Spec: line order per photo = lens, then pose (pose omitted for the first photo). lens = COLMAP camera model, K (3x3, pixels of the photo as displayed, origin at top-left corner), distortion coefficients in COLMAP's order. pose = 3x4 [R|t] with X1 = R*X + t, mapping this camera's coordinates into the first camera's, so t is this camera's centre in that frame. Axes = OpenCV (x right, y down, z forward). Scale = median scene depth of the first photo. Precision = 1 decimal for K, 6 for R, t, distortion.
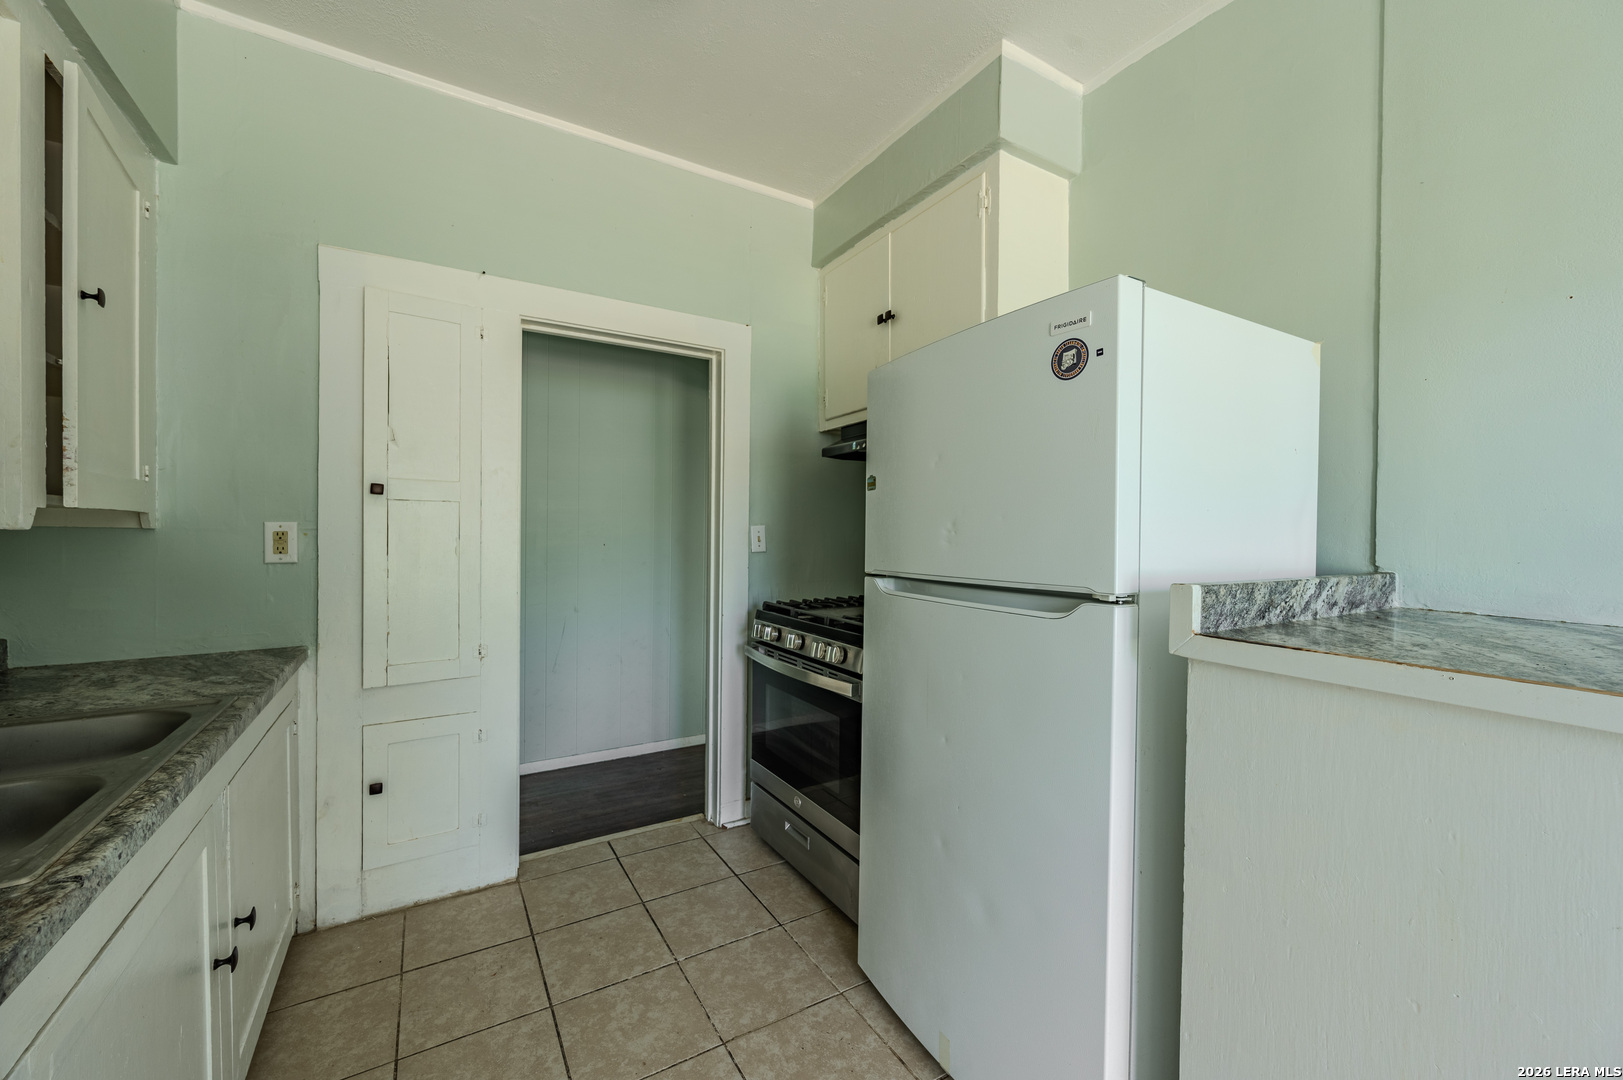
lens RADIAL K [[633.8, 0, 795.8], [0, 633.8, 536.6], [0, 0, 1]] dist [-0.000162, 0.000175]
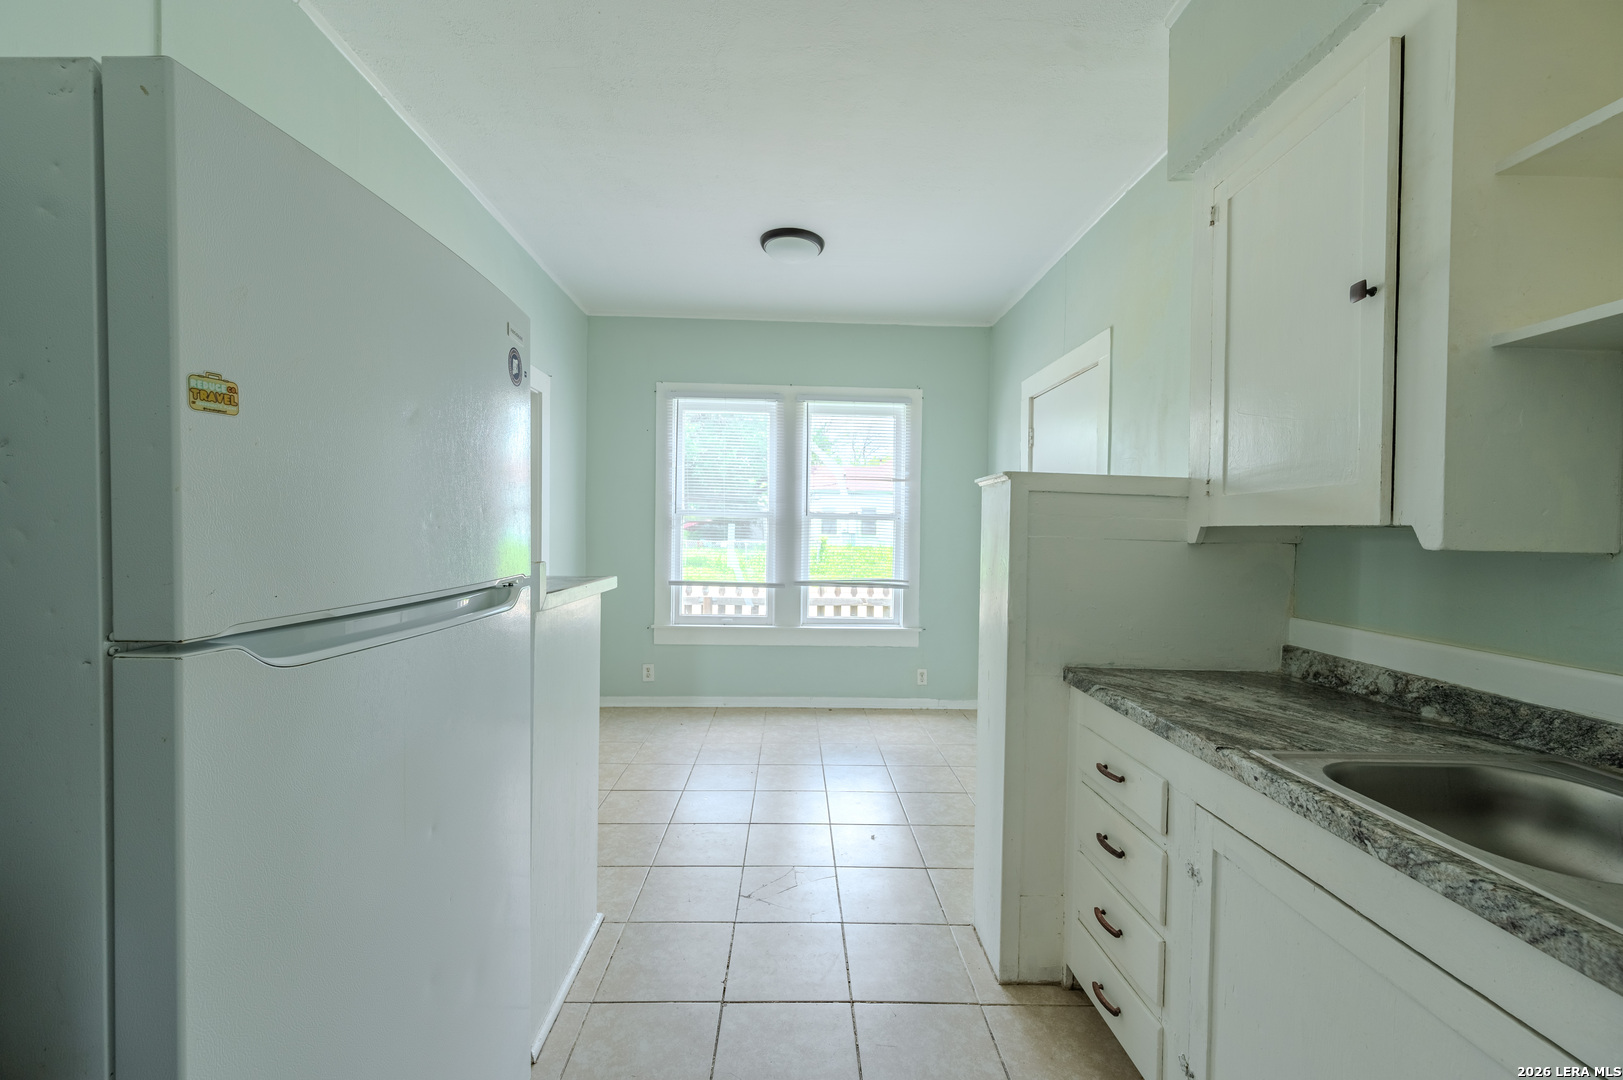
lens RADIAL K [[627.6, 0, 821.8], [0, 627.6, 540.8], [0, 0, 1]] dist [0.000293, 0.000034]
pose [[-0.883899, -0.028790, 0.466792, -0.684280], [-0.019023, 0.999491, 0.025624, -0.025082], [-0.467292, 0.013769, -0.883996, 2.116079]]
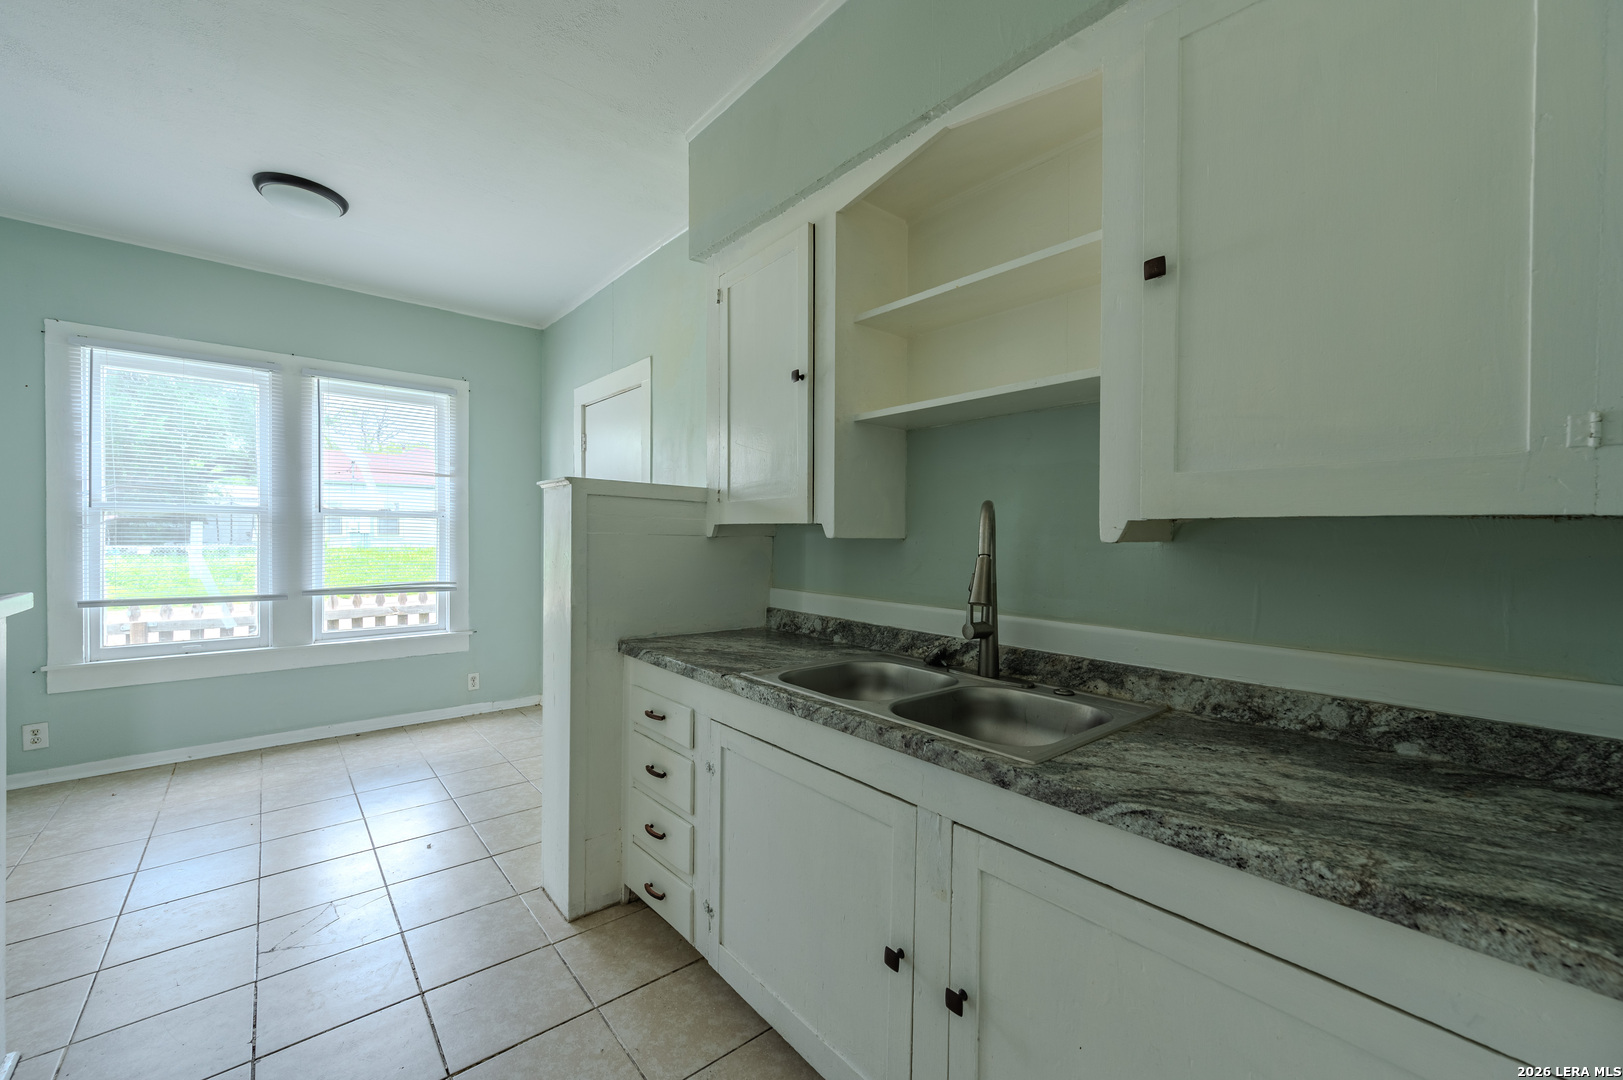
lens RADIAL K [[633.8, 0, 795.8], [0, 633.8, 536.6], [0, 0, 1]] dist [-0.000162, 0.000175]
pose [[-0.986515, -0.013391, -0.163119, -0.713669], [-0.015246, 0.999832, 0.010130, -0.023027], [0.162956, 0.012481, -0.986554, 2.492982]]
